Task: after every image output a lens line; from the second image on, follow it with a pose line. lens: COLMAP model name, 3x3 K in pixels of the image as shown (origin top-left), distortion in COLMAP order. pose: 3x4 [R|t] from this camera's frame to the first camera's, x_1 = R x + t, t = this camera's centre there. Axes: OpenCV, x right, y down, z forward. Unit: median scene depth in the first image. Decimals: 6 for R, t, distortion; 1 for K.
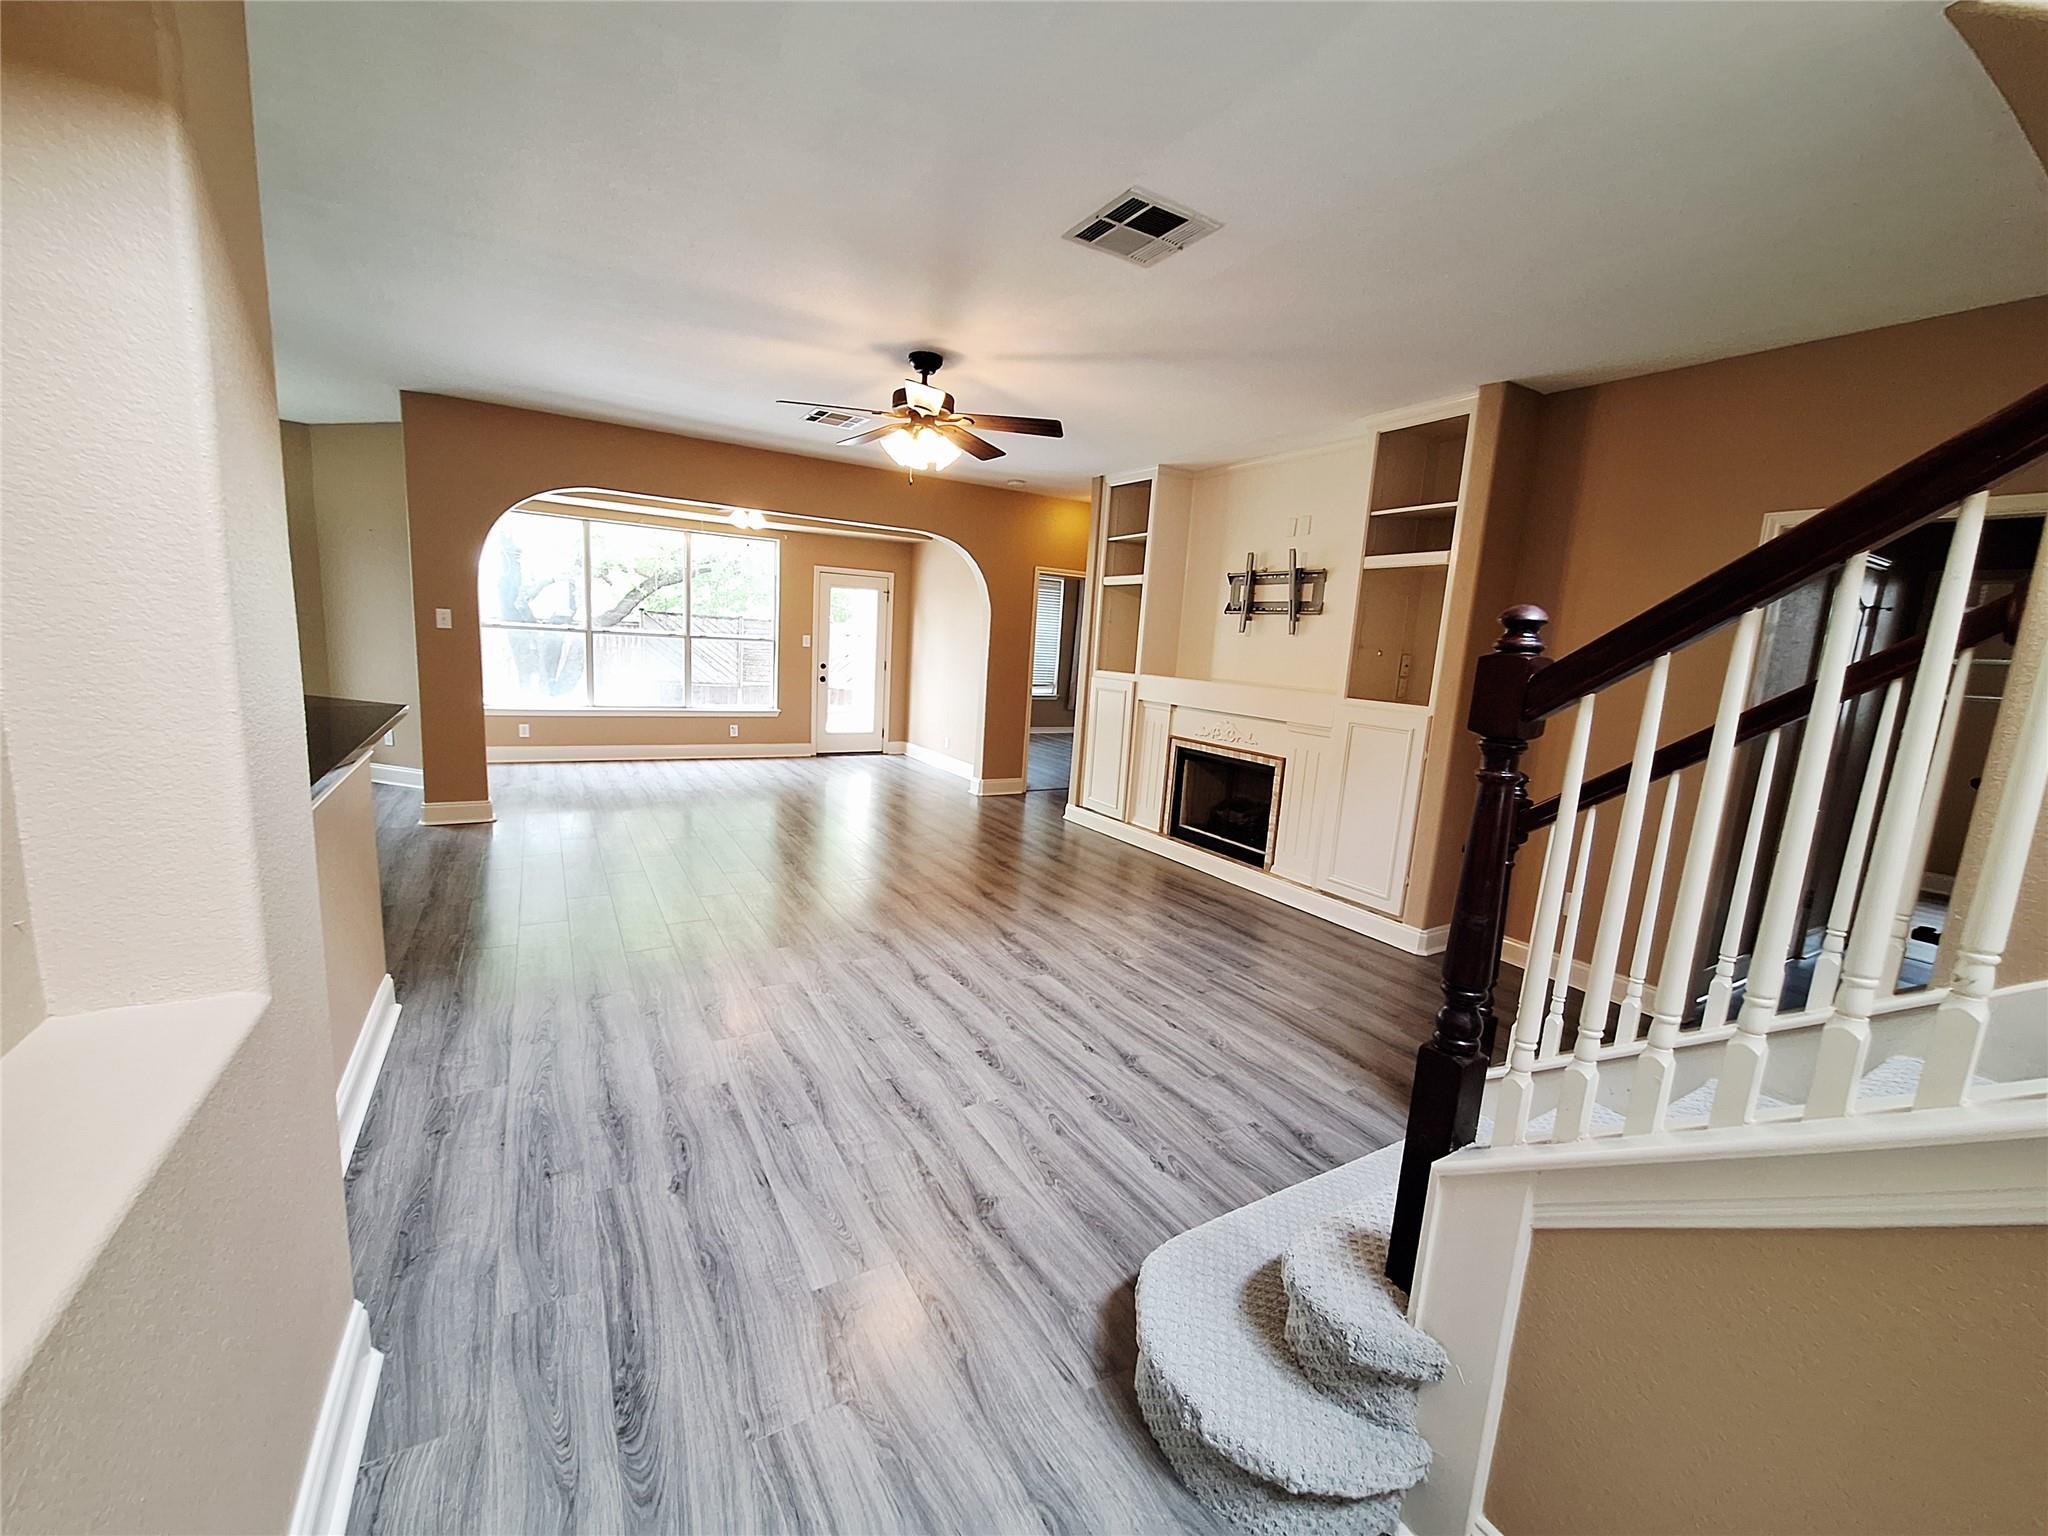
lens RADIAL K [[804.9, 0, 1001.9], [0, 804.9, 765.8], [0, 0, 1]] dist [-0.003877, 0.000706]
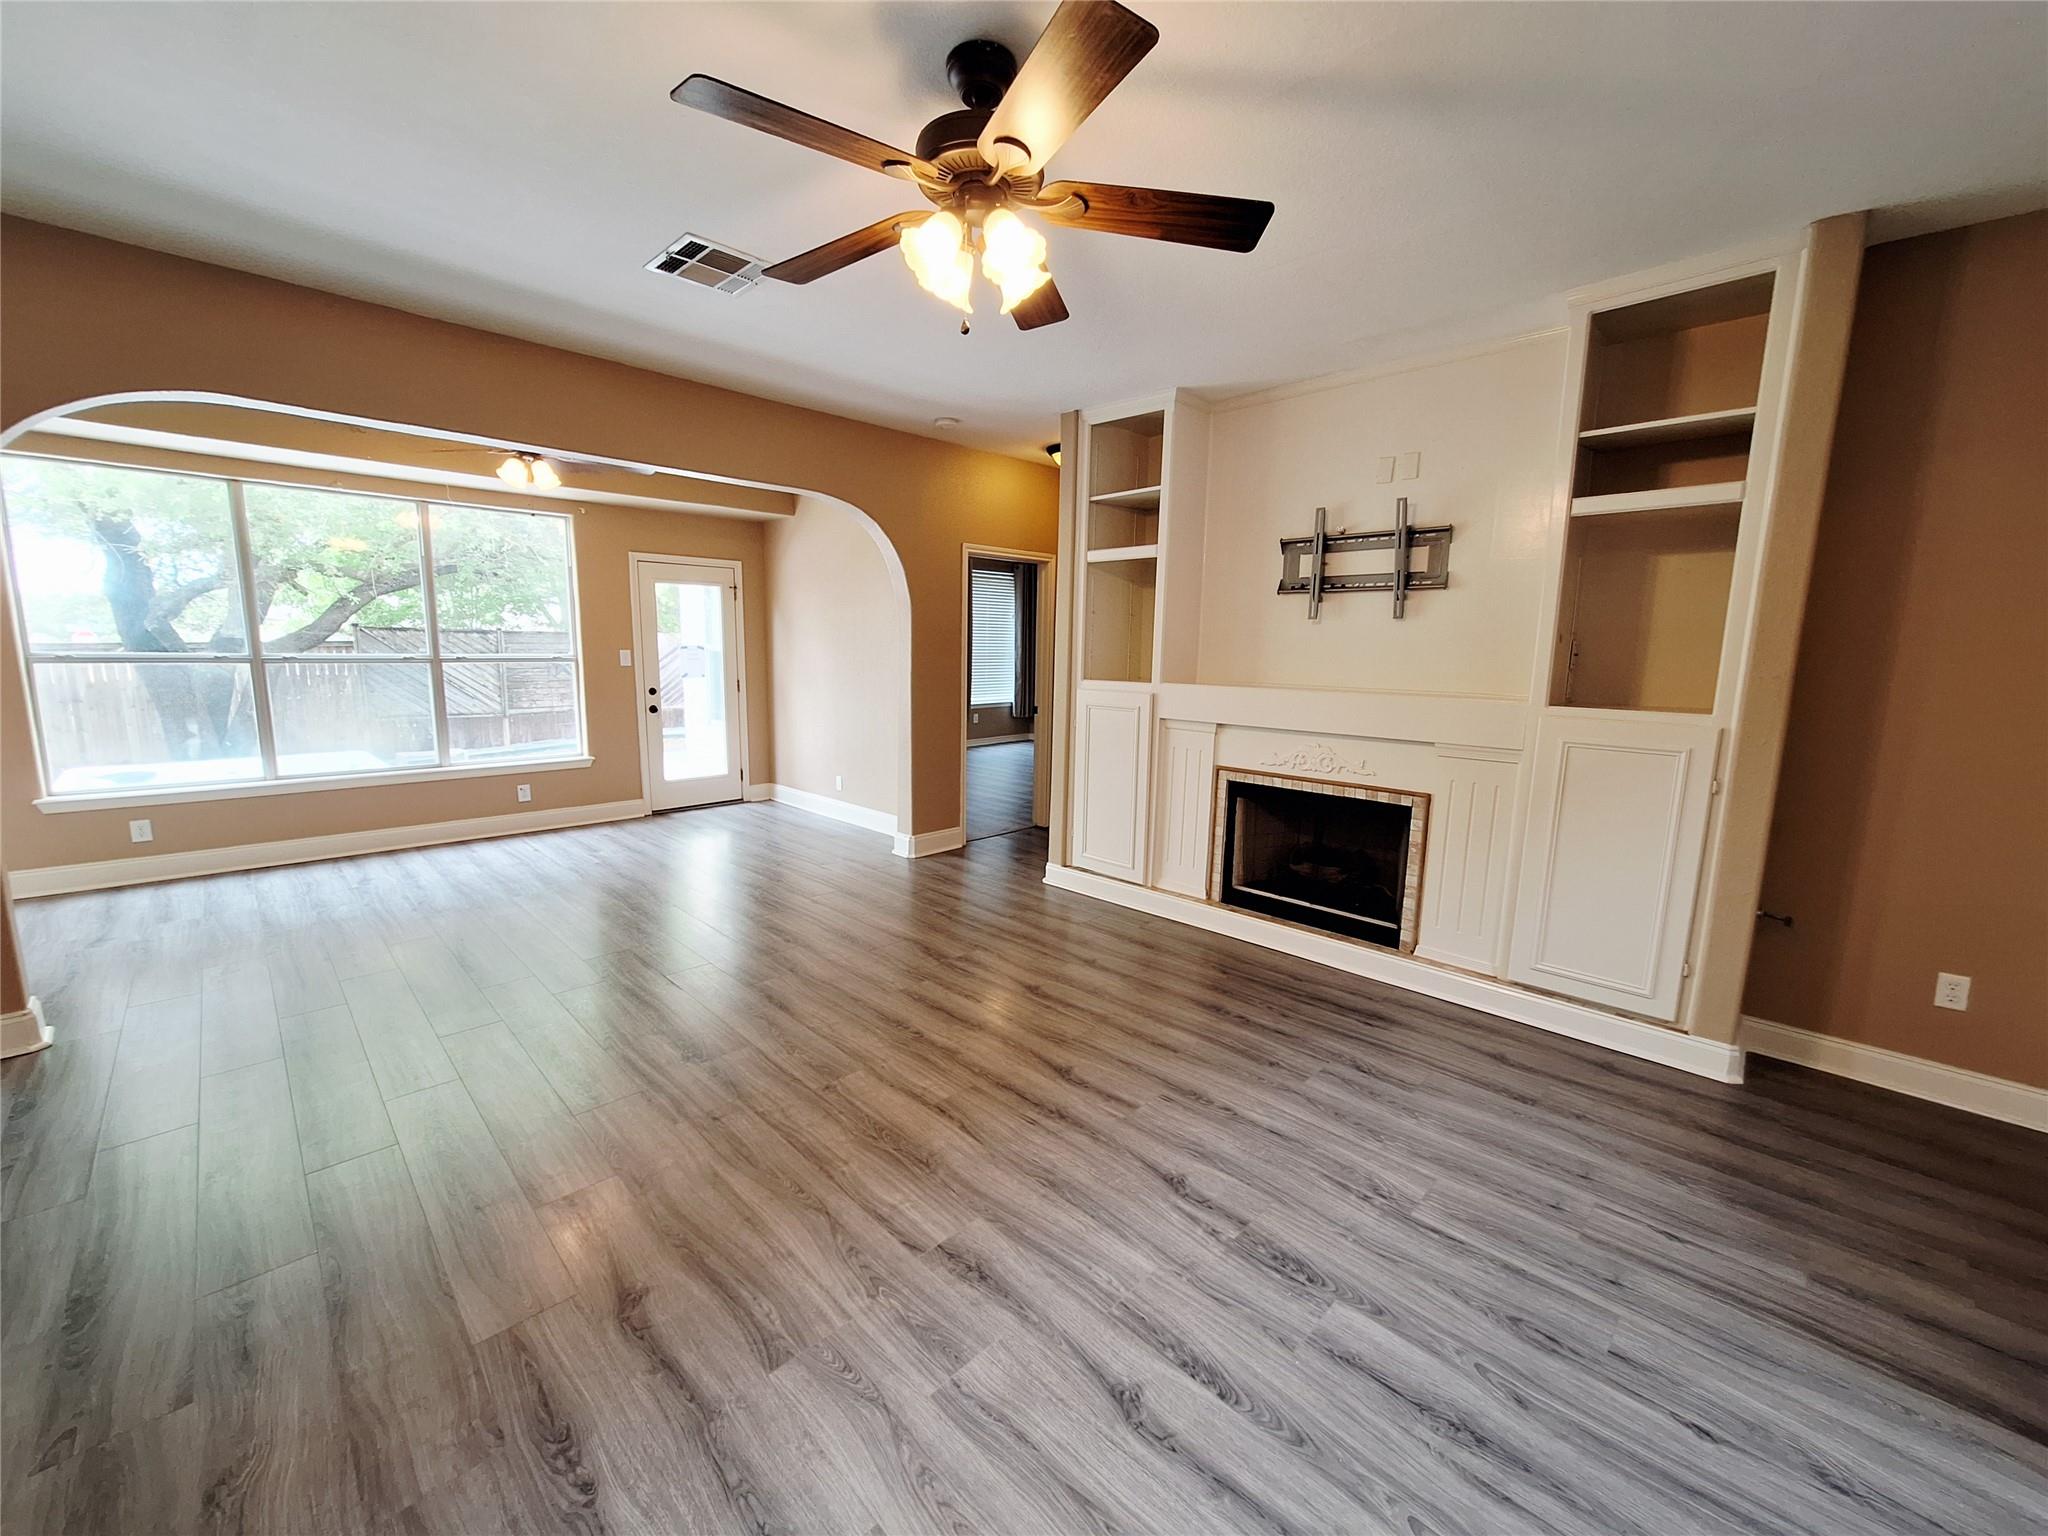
lens RADIAL K [[804.9, 0, 1006.7], [0, 804.9, 767.7], [0, 0, 1]] dist [-0.003877, 0.000706]
pose [[0.966604, -0.082210, 0.242731, -0.168789], [0.081394, 0.996592, 0.013410, -0.069733], [-0.243006, 0.006795, 0.970001, 0.393047]]
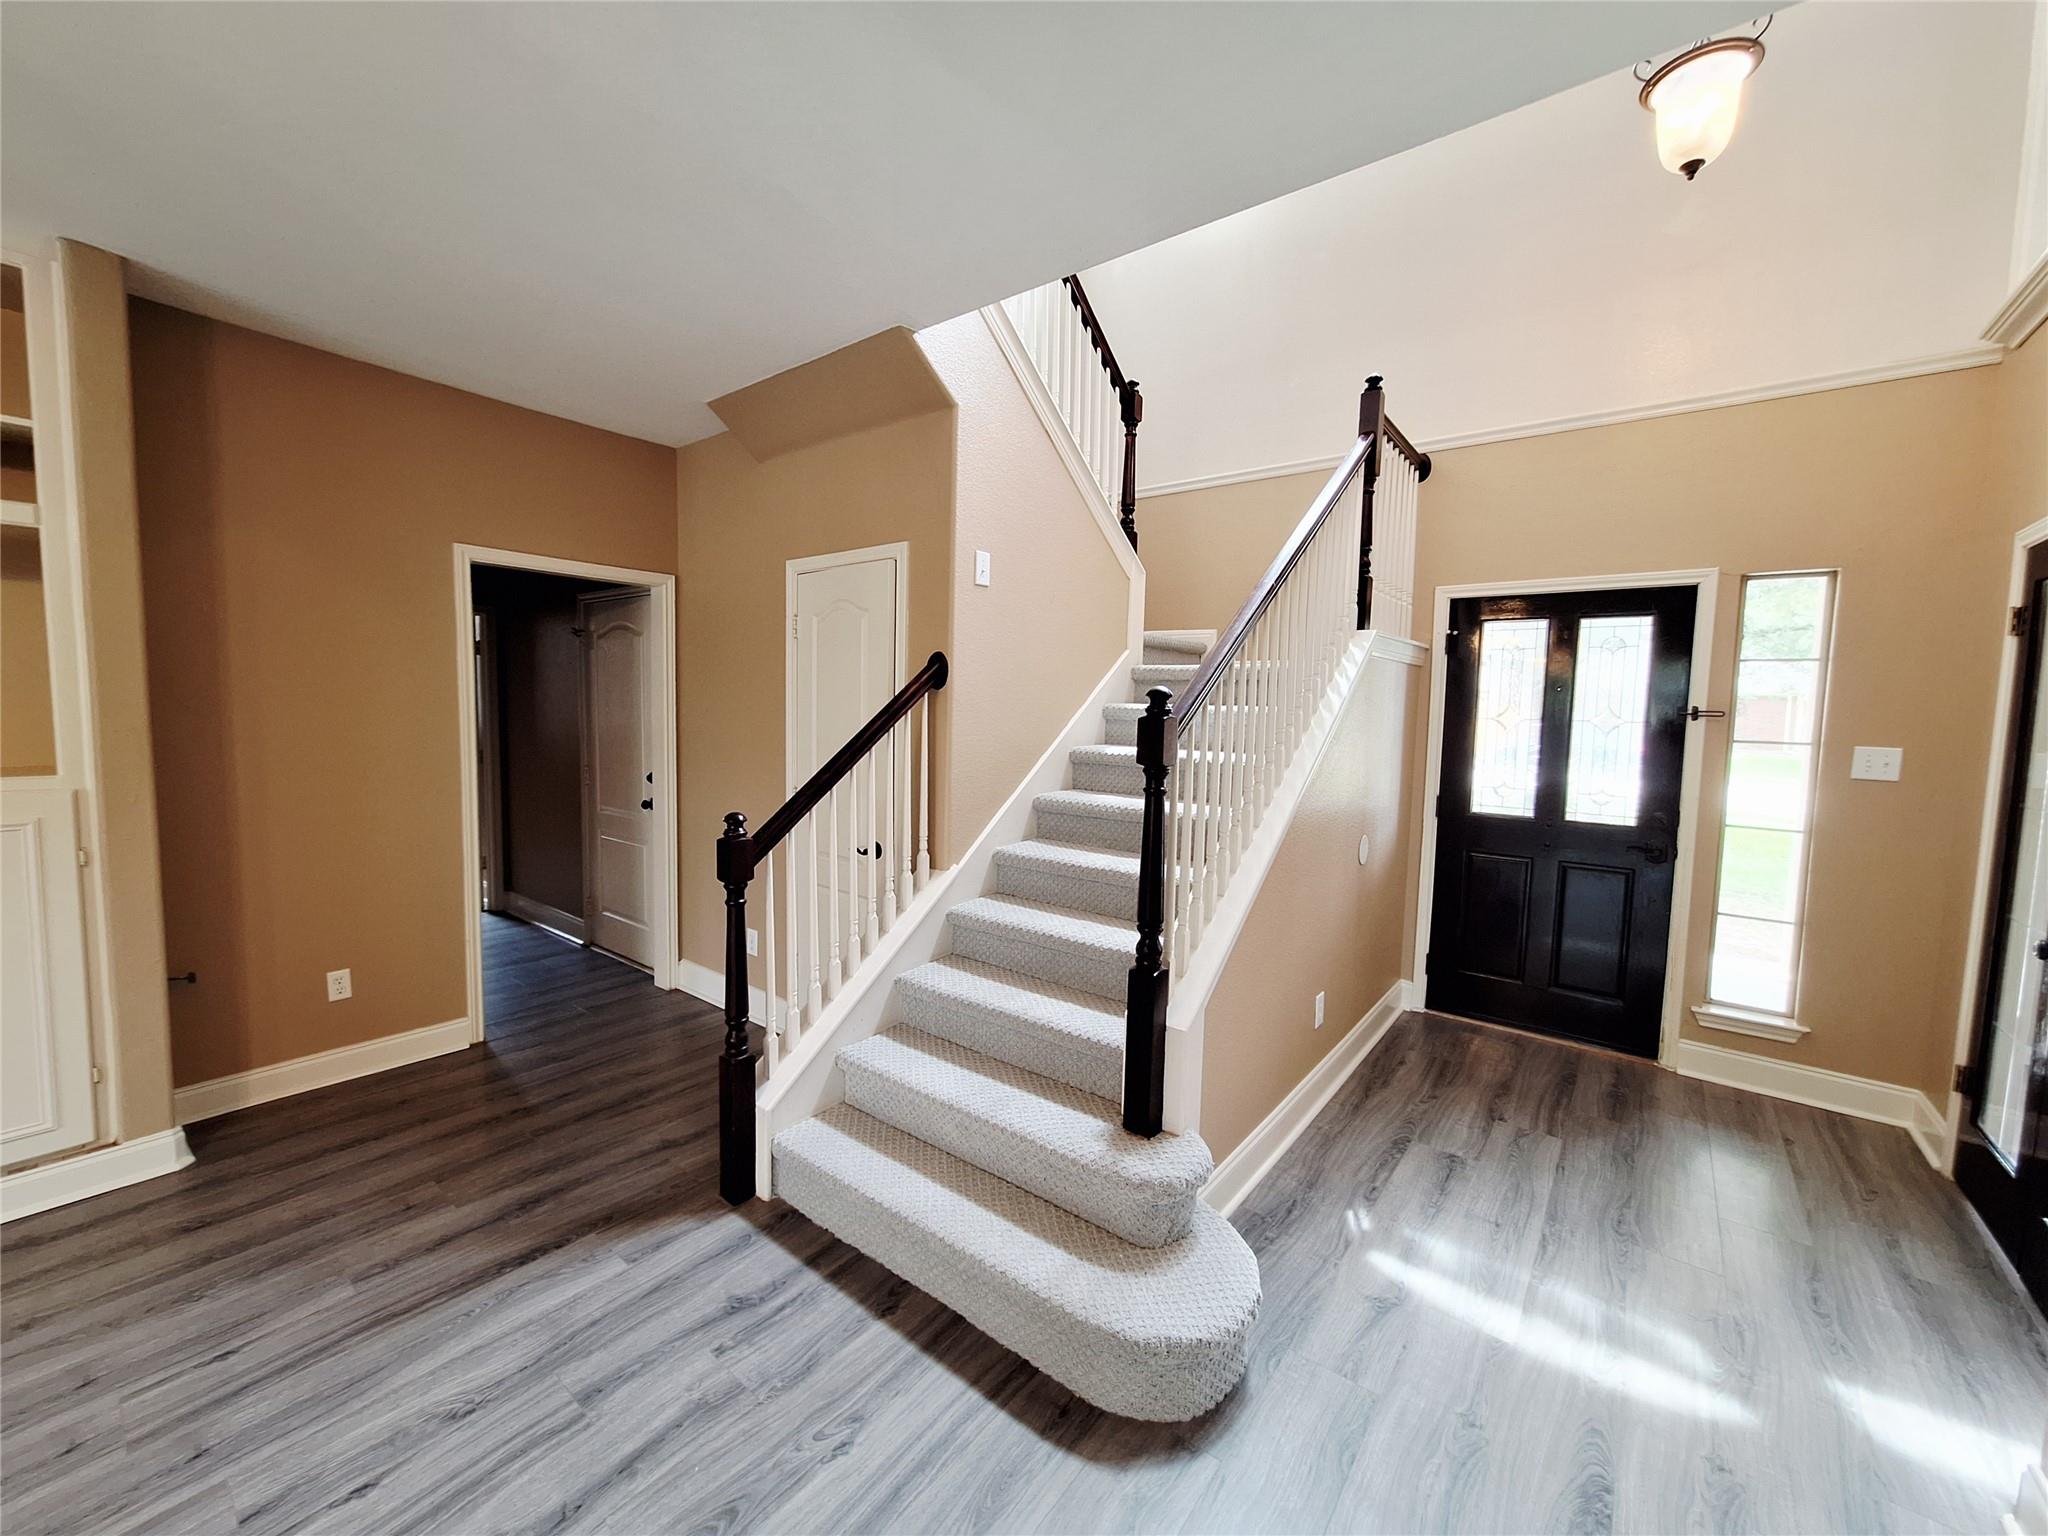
lens RADIAL K [[804.9, 0, 1006.9], [0, 804.9, 769.6], [0, 0, 1]] dist [-0.003877, 0.000706]
pose [[-0.361032, -0.138363, 0.922232, -0.191616], [0.105141, 0.976587, 0.187679, -0.091097], [-0.926607, 0.164723, -0.338032, 0.454716]]
